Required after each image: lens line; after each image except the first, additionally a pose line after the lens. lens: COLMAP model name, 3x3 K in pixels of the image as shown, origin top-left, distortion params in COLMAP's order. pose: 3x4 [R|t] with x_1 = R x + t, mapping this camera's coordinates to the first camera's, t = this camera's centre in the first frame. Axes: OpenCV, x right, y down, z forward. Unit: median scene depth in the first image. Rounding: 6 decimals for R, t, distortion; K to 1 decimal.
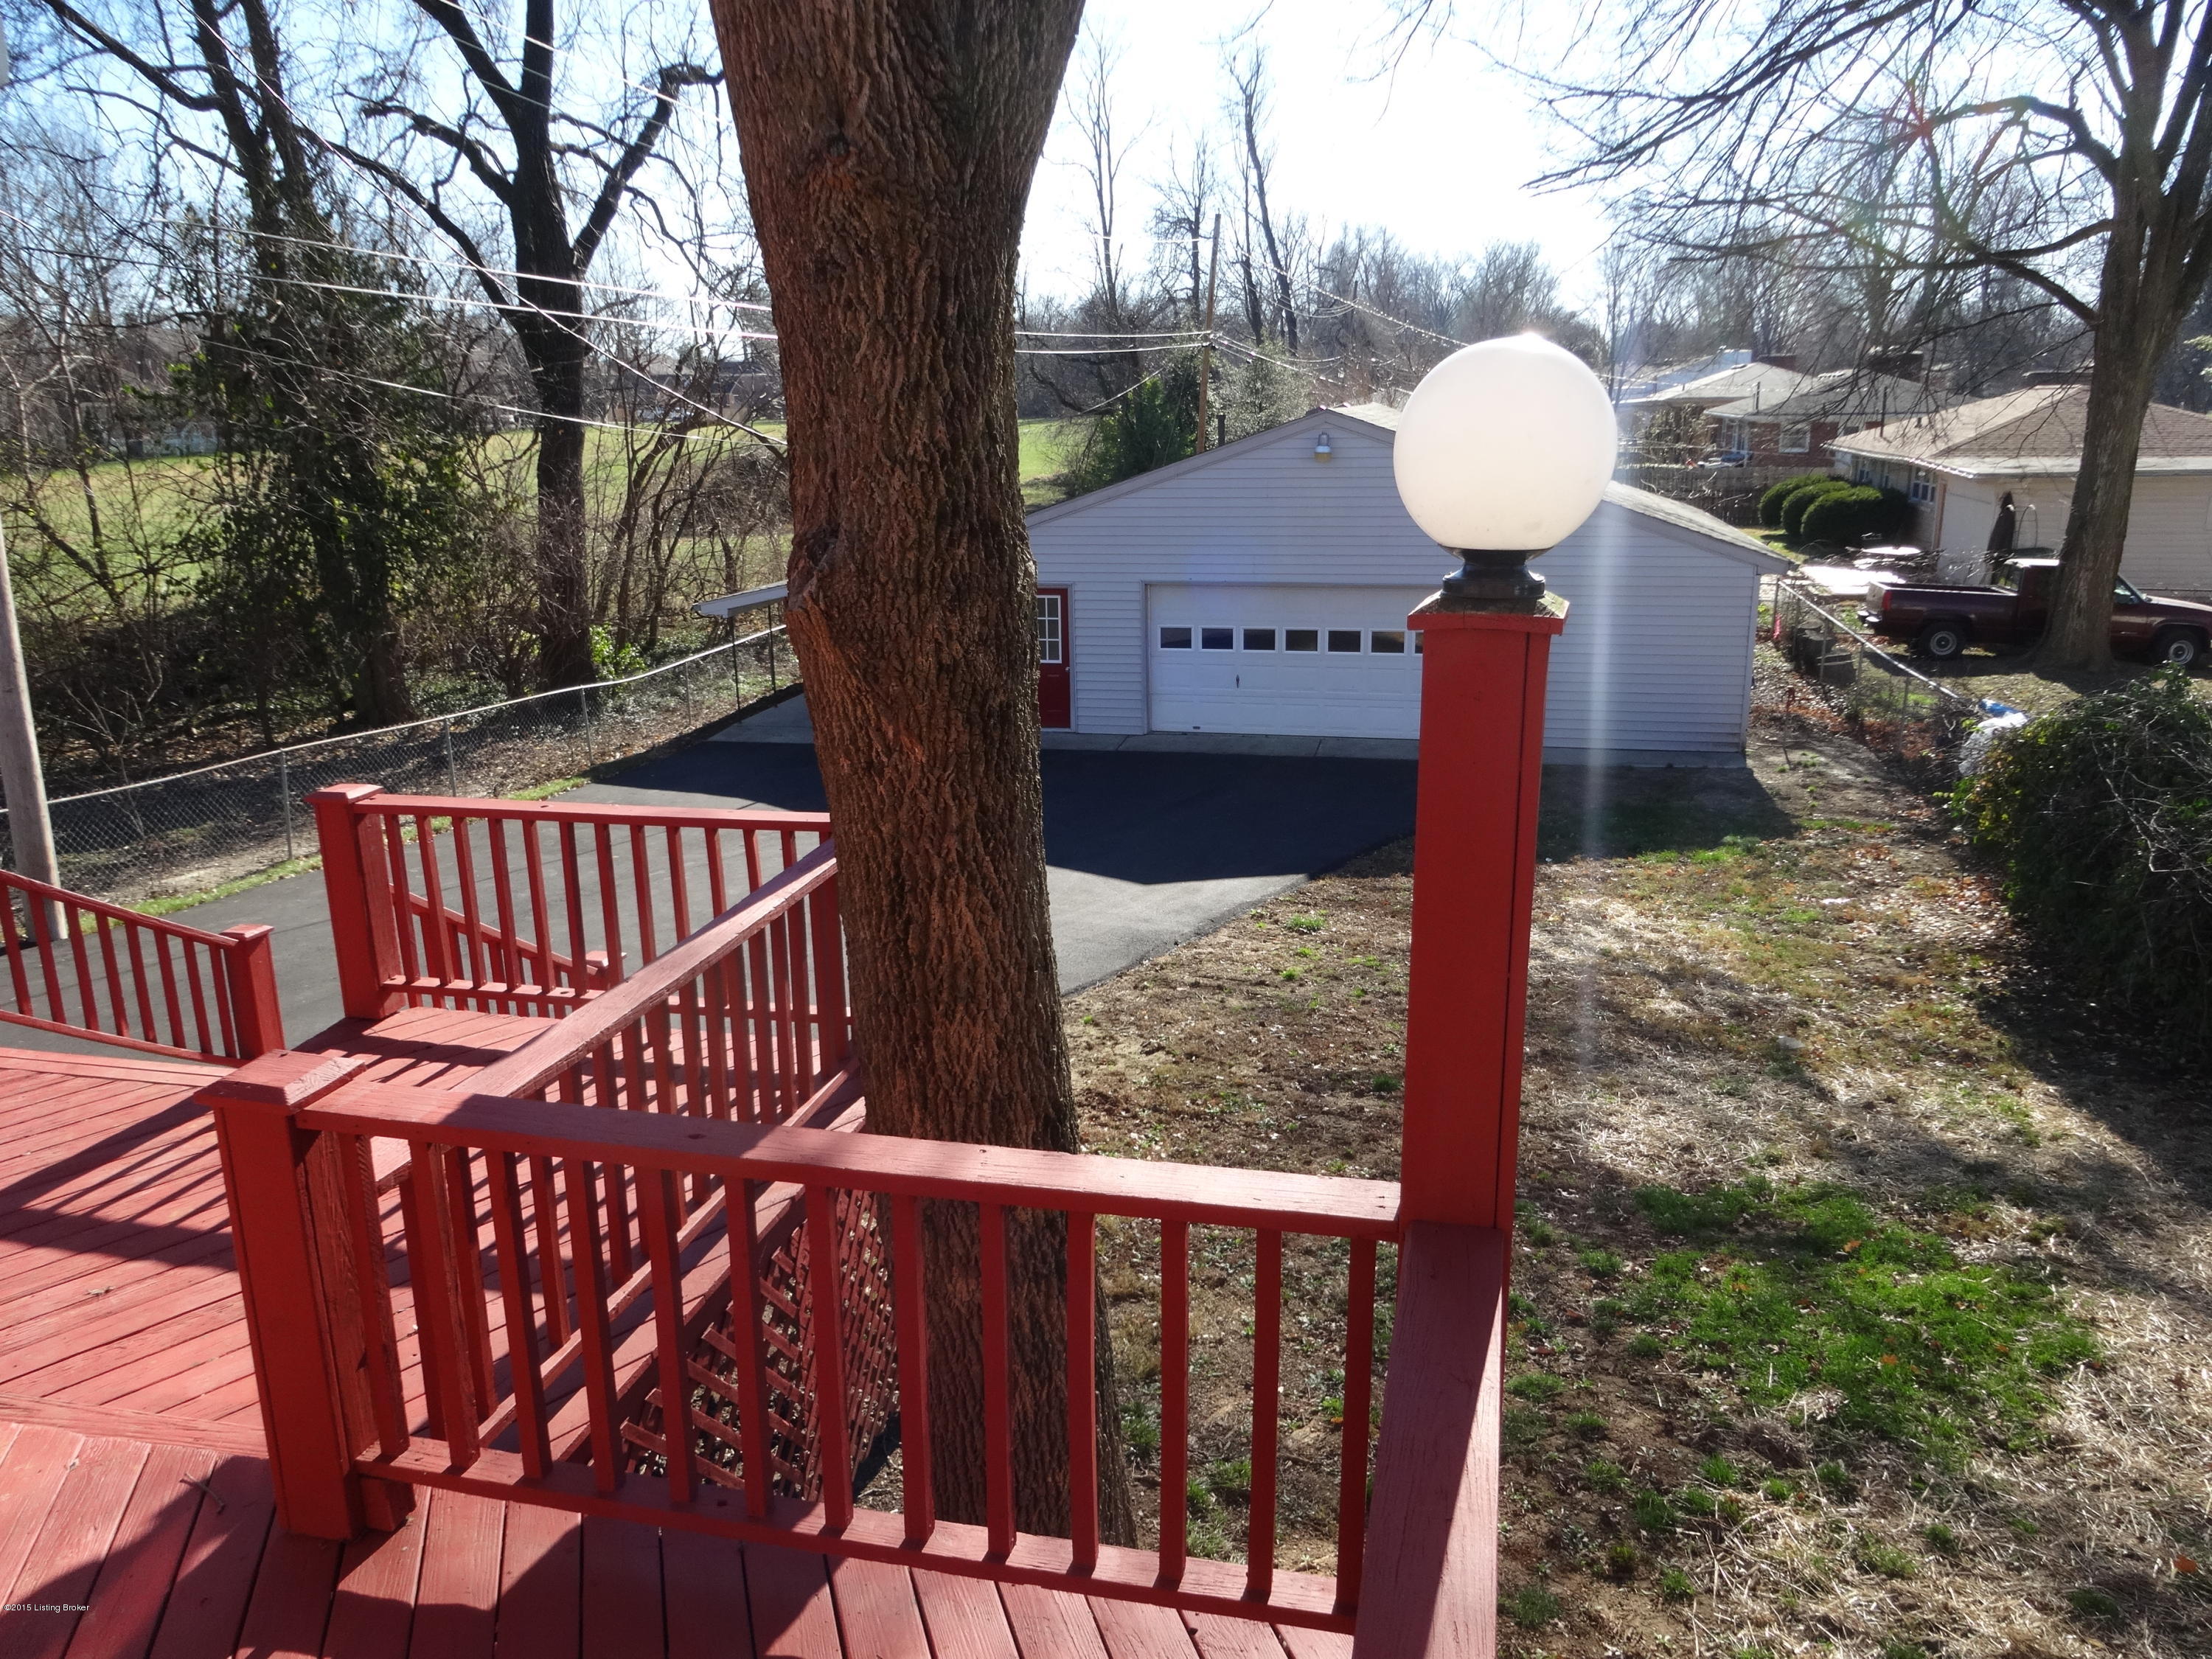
lens RADIAL K [[1525.8, 0, 1106.0], [0, 1525.8, 829.5], [0, 0, 1]] dist [-0.007885, -0.002568]
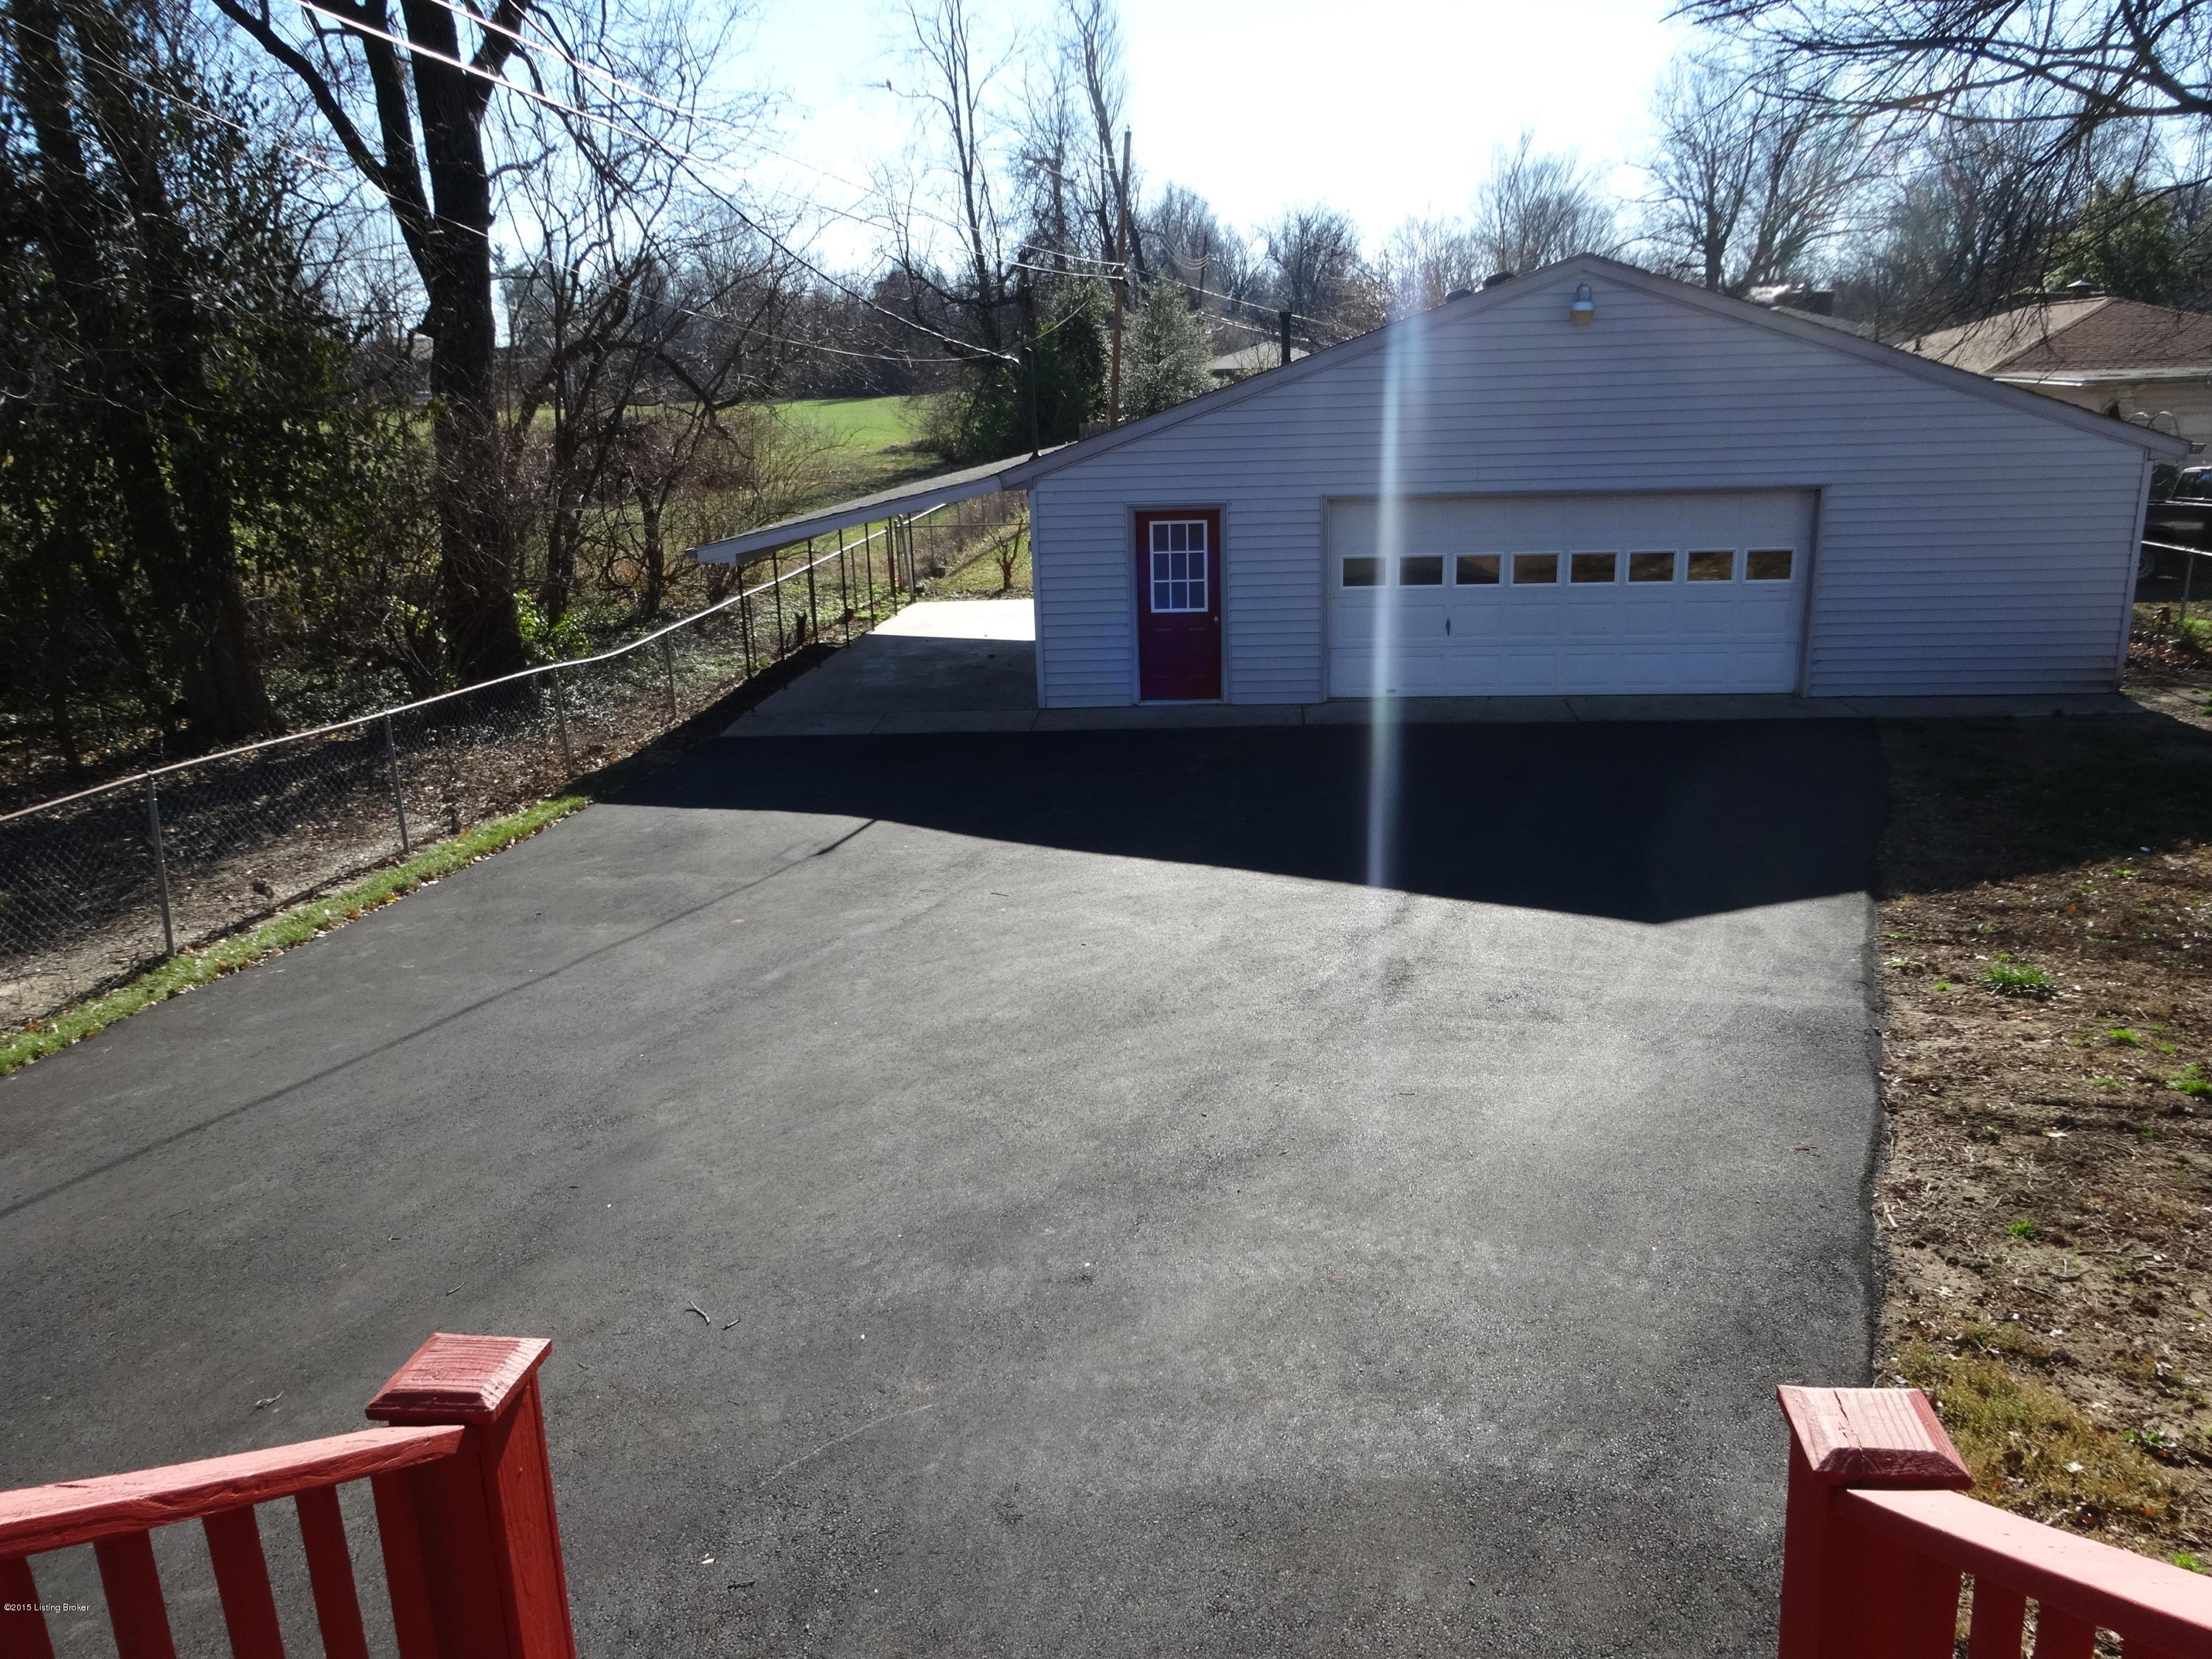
lens RADIAL K [[1558.9, 0, 1106.0], [0, 1558.9, 829.5], [0, 0, 1]] dist [-0.004010, 0.000033]
pose [[0.991991, -0.049930, 0.116024, -0.164204], [0.049240, 0.998748, 0.008802, -0.011594], [-0.116318, -0.003019, 0.993207, 0.239233]]
